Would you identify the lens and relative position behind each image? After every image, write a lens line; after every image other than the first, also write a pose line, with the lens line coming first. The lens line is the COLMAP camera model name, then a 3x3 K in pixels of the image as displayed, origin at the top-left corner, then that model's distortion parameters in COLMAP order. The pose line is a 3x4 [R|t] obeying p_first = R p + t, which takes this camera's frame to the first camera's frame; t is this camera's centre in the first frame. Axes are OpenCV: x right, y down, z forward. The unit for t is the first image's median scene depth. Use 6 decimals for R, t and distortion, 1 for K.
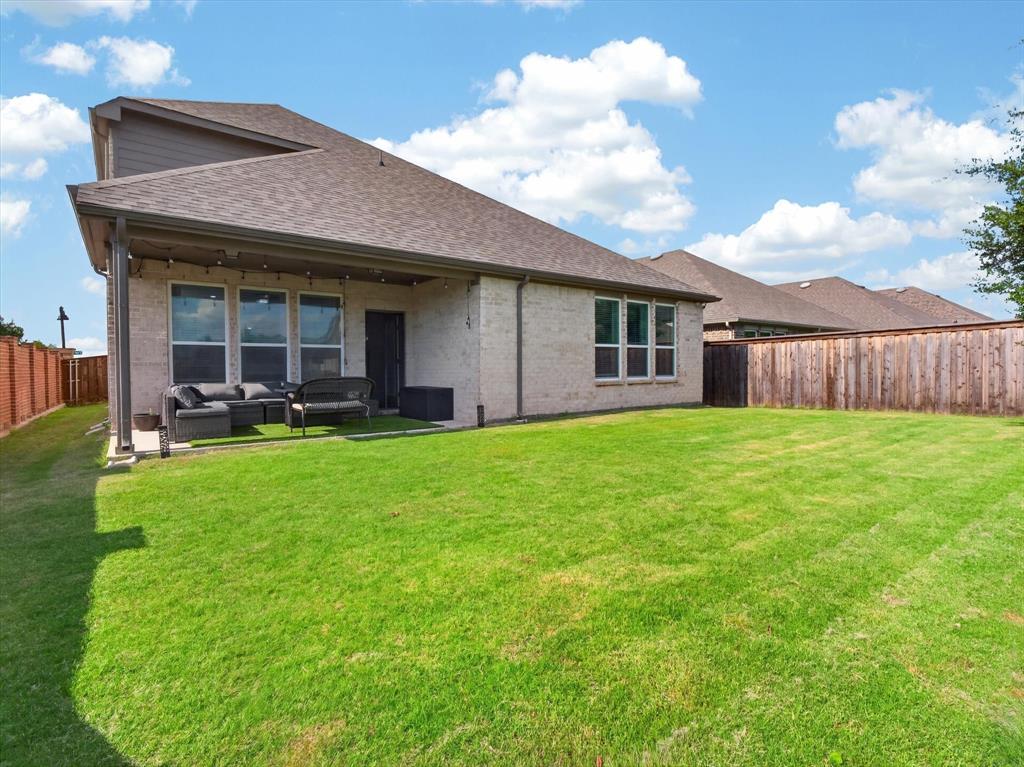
lens RADIAL K [[501.7, 0, 510.6], [0, 501.7, 382.7], [0, 0, 1]] dist [-0.015337, -0.001150]
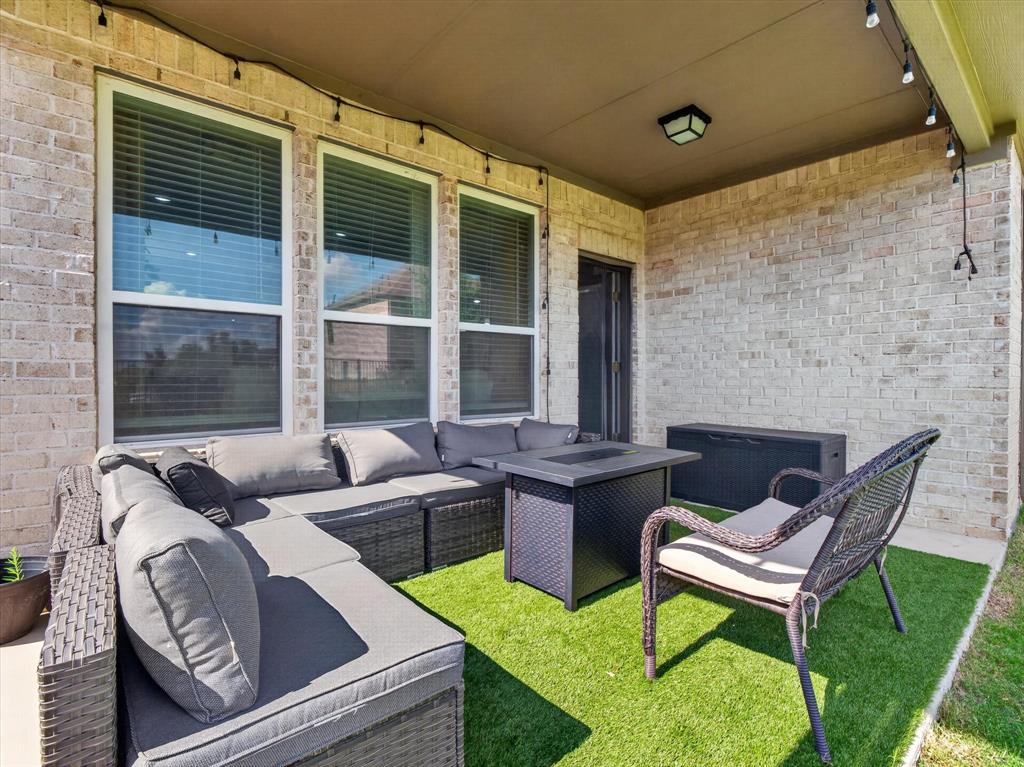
lens RADIAL K [[501.7, 0, 513.9], [0, 501.7, 381.3], [0, 0, 1]] dist [-0.015337, -0.001150]
pose [[0.997274, 0.010868, 0.072976, -0.092391], [-0.010100, 0.999890, -0.010879, -0.005935], [-0.073086, 0.010112, 0.997274, 0.137523]]
